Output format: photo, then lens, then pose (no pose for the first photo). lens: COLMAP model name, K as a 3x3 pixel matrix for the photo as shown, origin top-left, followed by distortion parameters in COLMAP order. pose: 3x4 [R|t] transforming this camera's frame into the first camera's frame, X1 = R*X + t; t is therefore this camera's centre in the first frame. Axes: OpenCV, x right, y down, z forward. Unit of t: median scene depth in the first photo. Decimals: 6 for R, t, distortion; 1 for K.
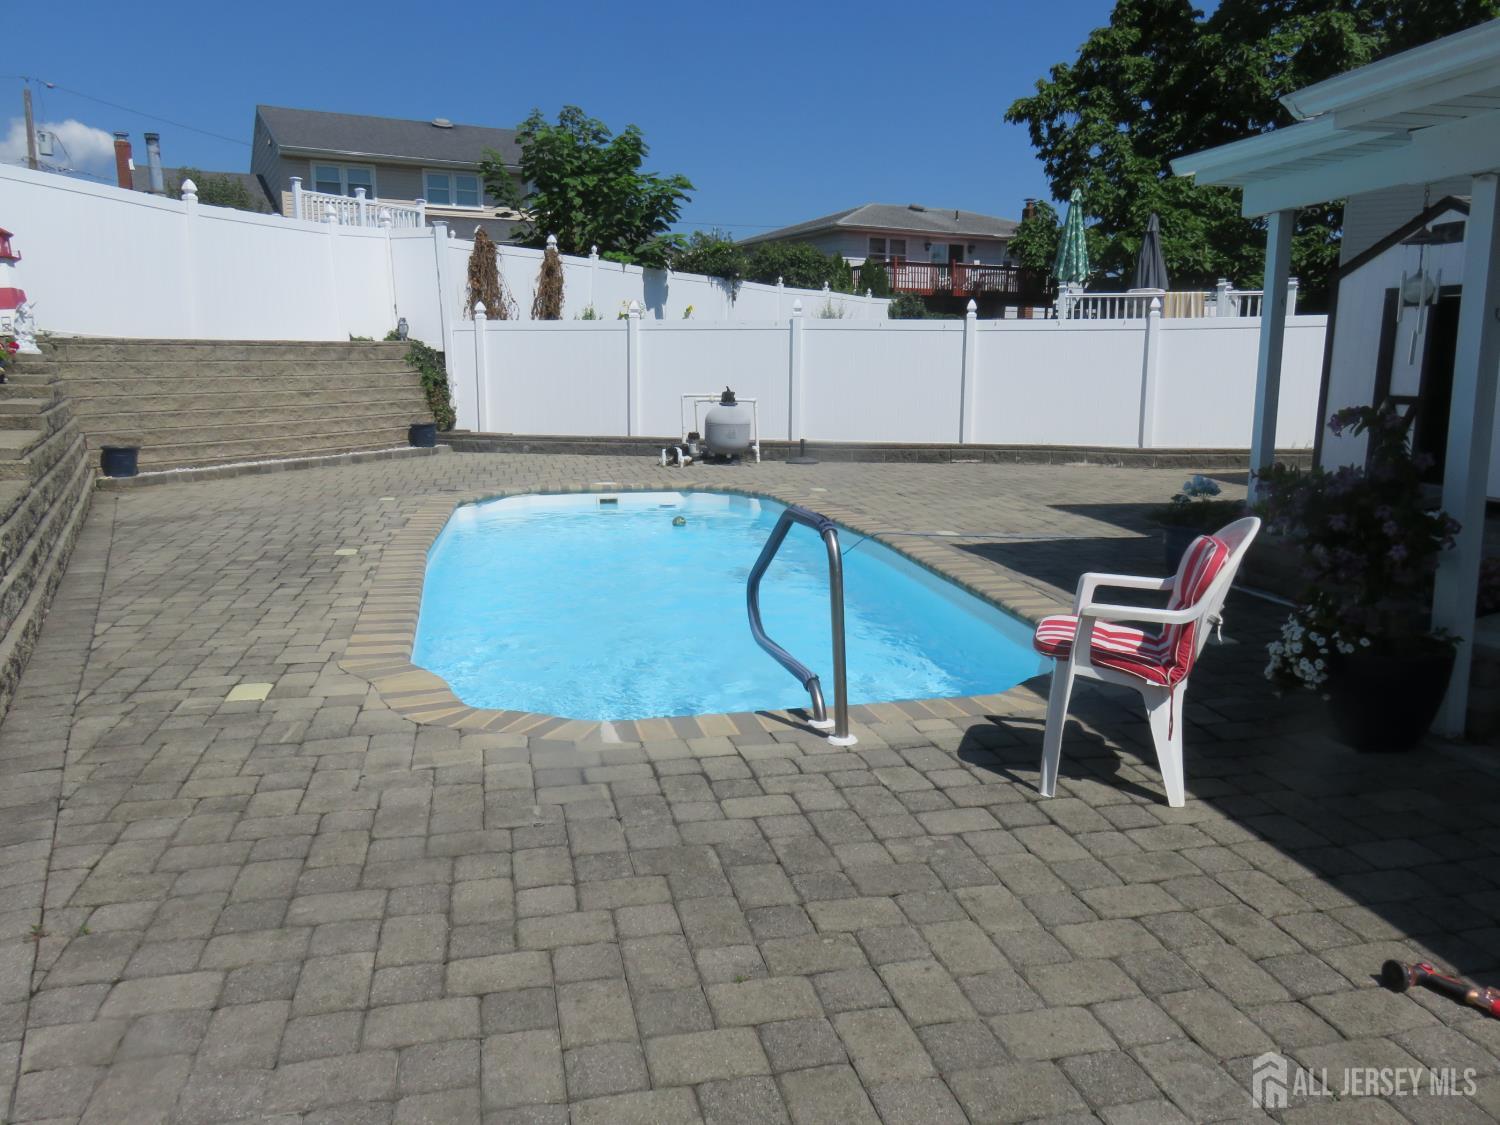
lens RADIAL K [[1117.8, 0, 750.0], [0, 1117.8, 562.5], [0, 0, 1]] dist [-0.009928, 0.001553]
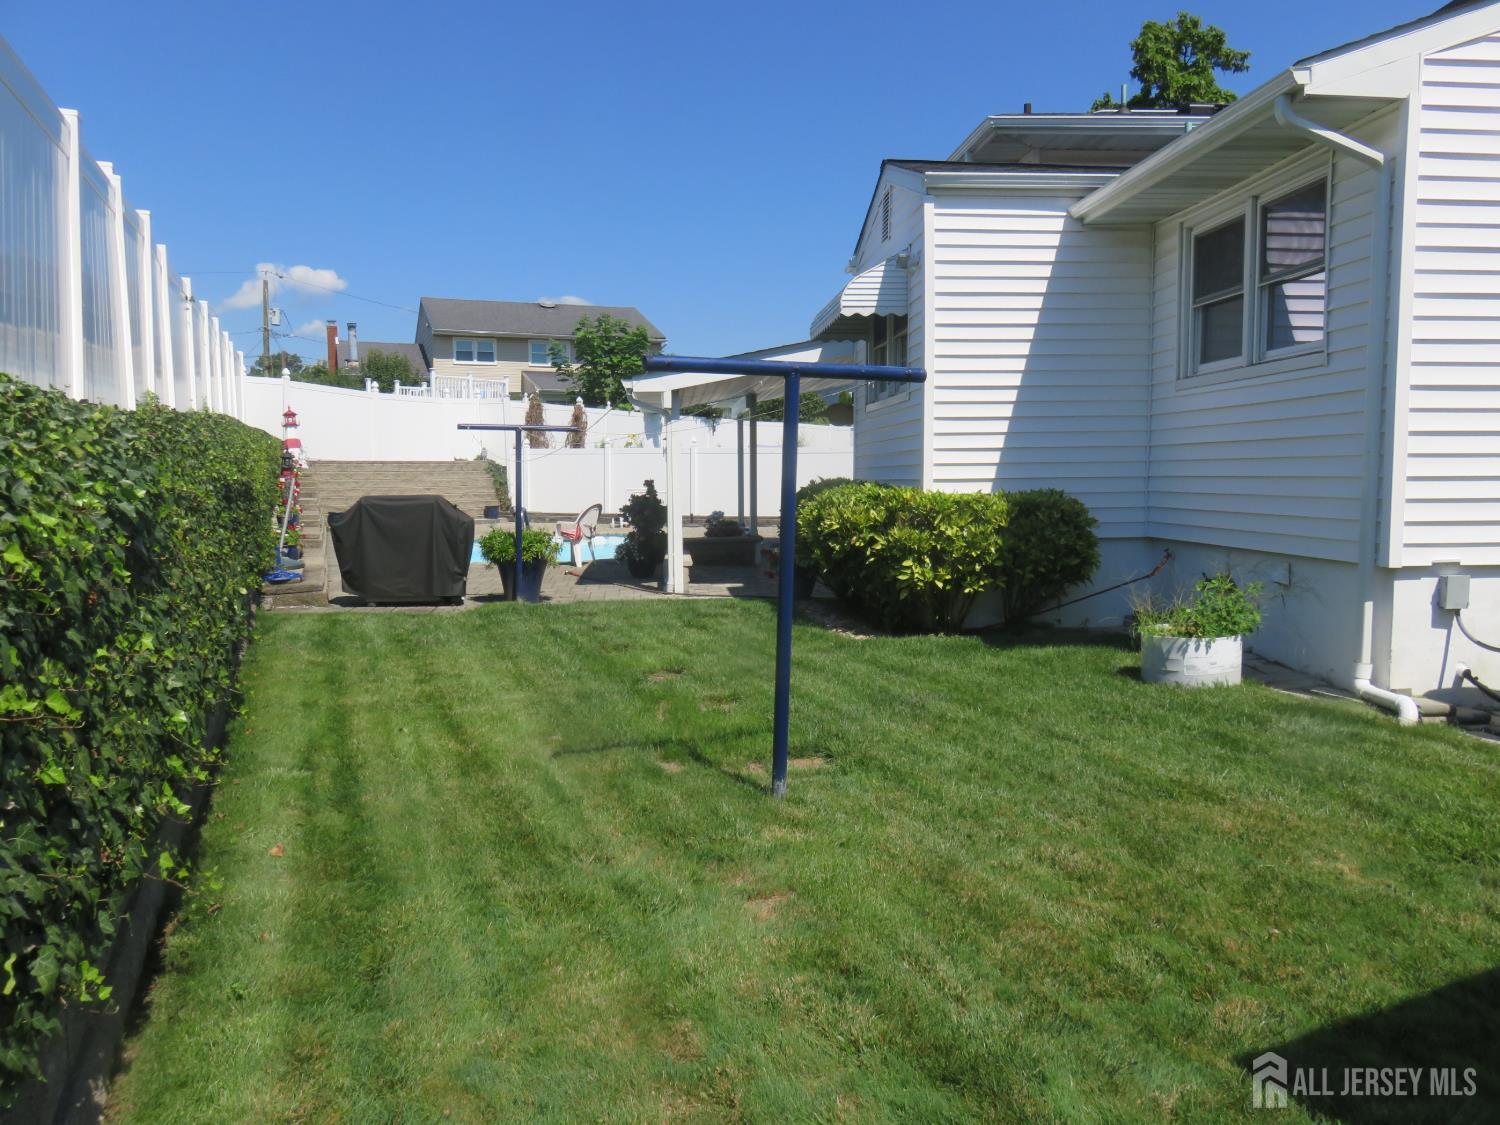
lens RADIAL K [[1117.8, 0, 750.0], [0, 1117.8, 562.5], [0, 0, 1]] dist [-0.009928, 0.001553]
pose [[0.991891, 0.006398, -0.126934, 0.291235], [-0.018865, 0.995081, -0.097256, 0.111549], [0.125687, 0.098862, 0.987132, -0.596681]]
